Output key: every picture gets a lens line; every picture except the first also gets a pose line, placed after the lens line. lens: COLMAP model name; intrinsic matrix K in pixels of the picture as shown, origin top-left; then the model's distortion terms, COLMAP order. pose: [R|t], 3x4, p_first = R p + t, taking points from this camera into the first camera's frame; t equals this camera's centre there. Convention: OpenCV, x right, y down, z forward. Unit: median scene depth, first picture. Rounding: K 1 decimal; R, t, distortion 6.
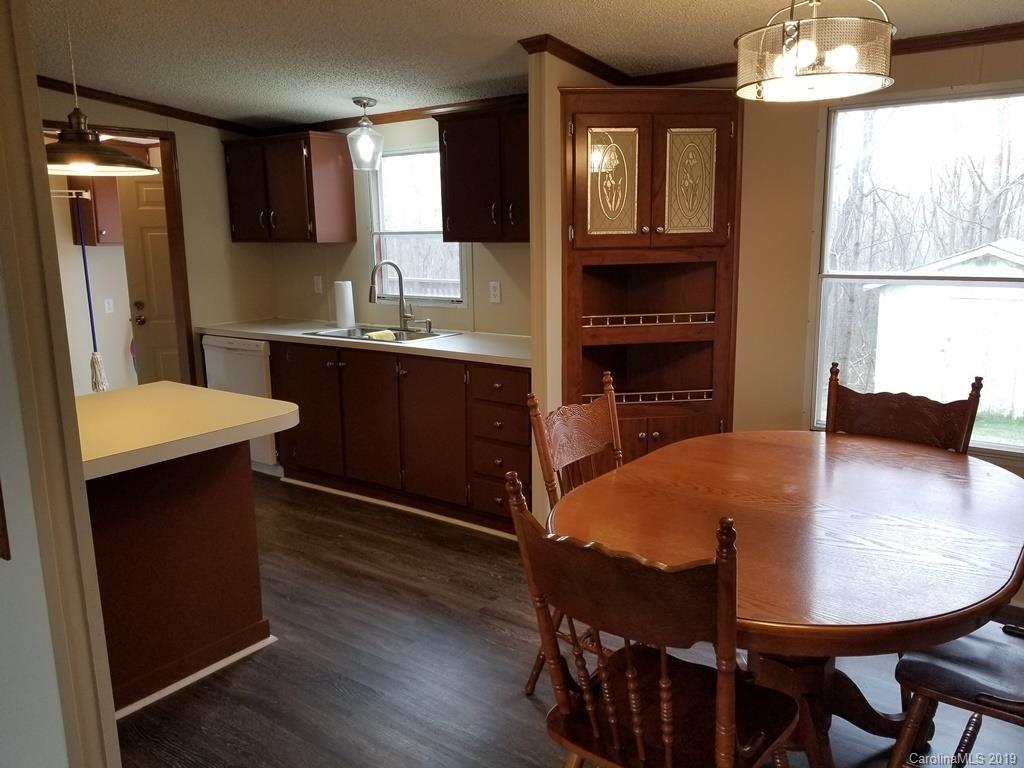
lens RADIAL K [[813.2, 0, 561.8], [0, 813.2, 395.6], [0, 0, 1]] dist [0.068205, -0.086813]
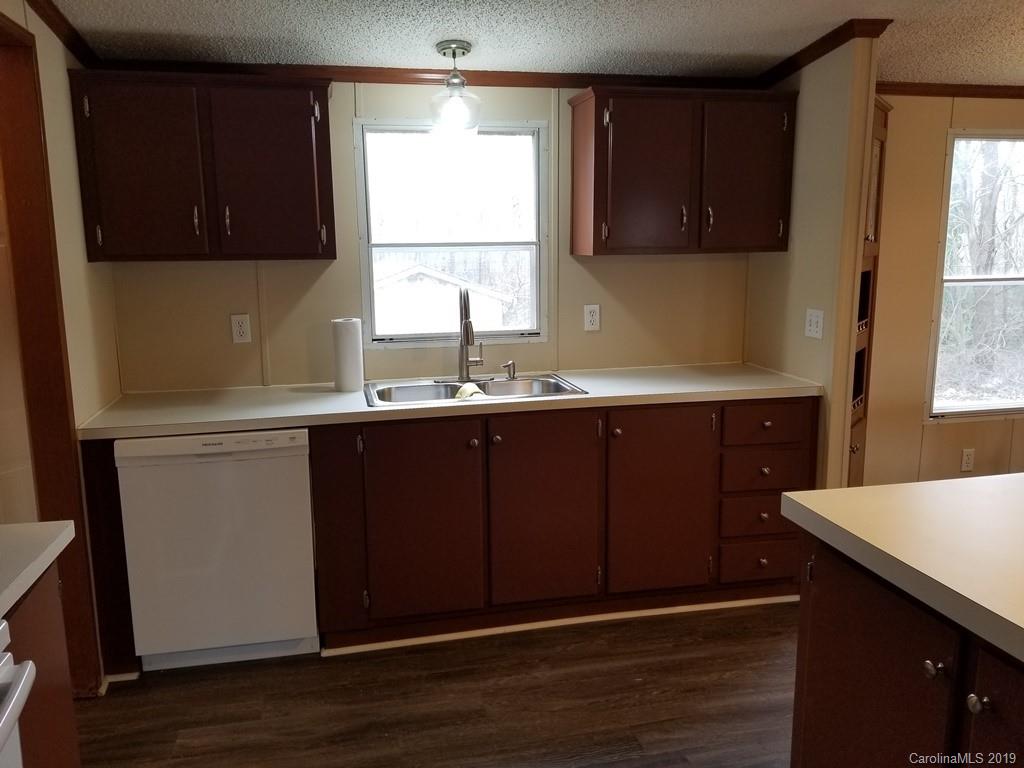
lens RADIAL K [[813.2, 0, 504.6], [0, 813.2, 389.8], [0, 0, 1]] dist [0.068205, -0.086813]
pose [[0.663126, -0.125123, 0.737975, -1.046032], [0.148899, 0.988276, 0.033765, -0.138525], [-0.733548, 0.087493, 0.673983, 0.760776]]
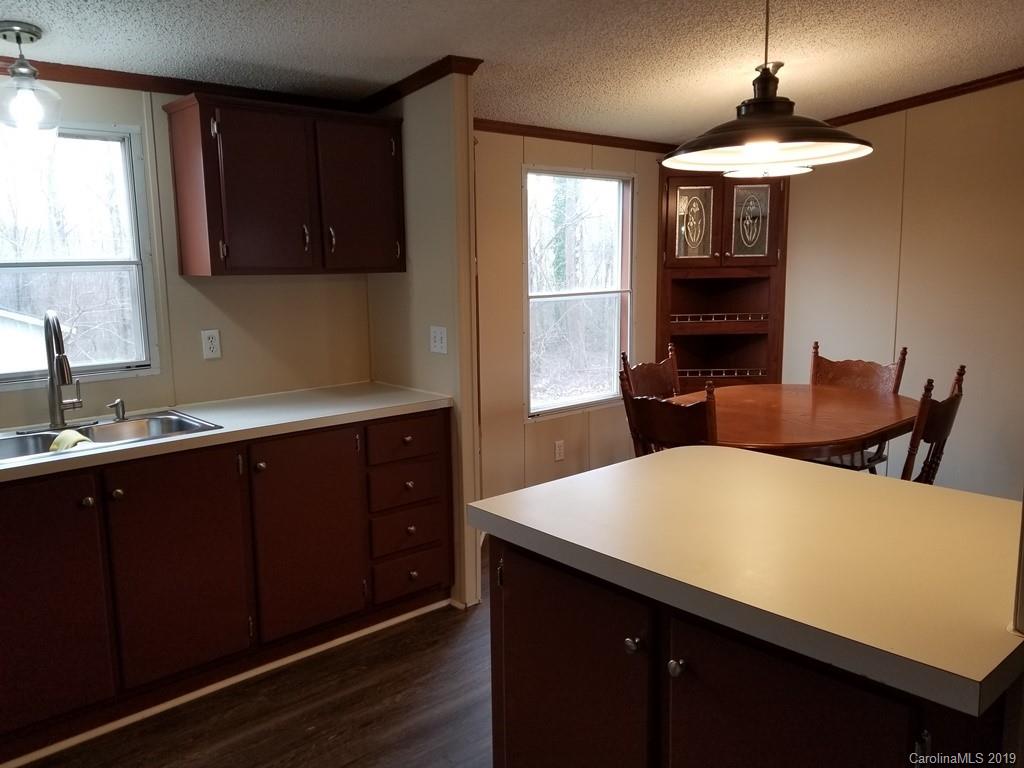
lens RADIAL K [[813.2, 0, 510.5], [0, 813.2, 380.6], [0, 0, 1]] dist [0.068205, -0.086813]
pose [[0.211610, -0.132520, 0.968328, -1.048028], [0.205466, 0.974656, 0.088485, -0.150478], [-0.955513, 0.180234, 0.233476, 0.829850]]
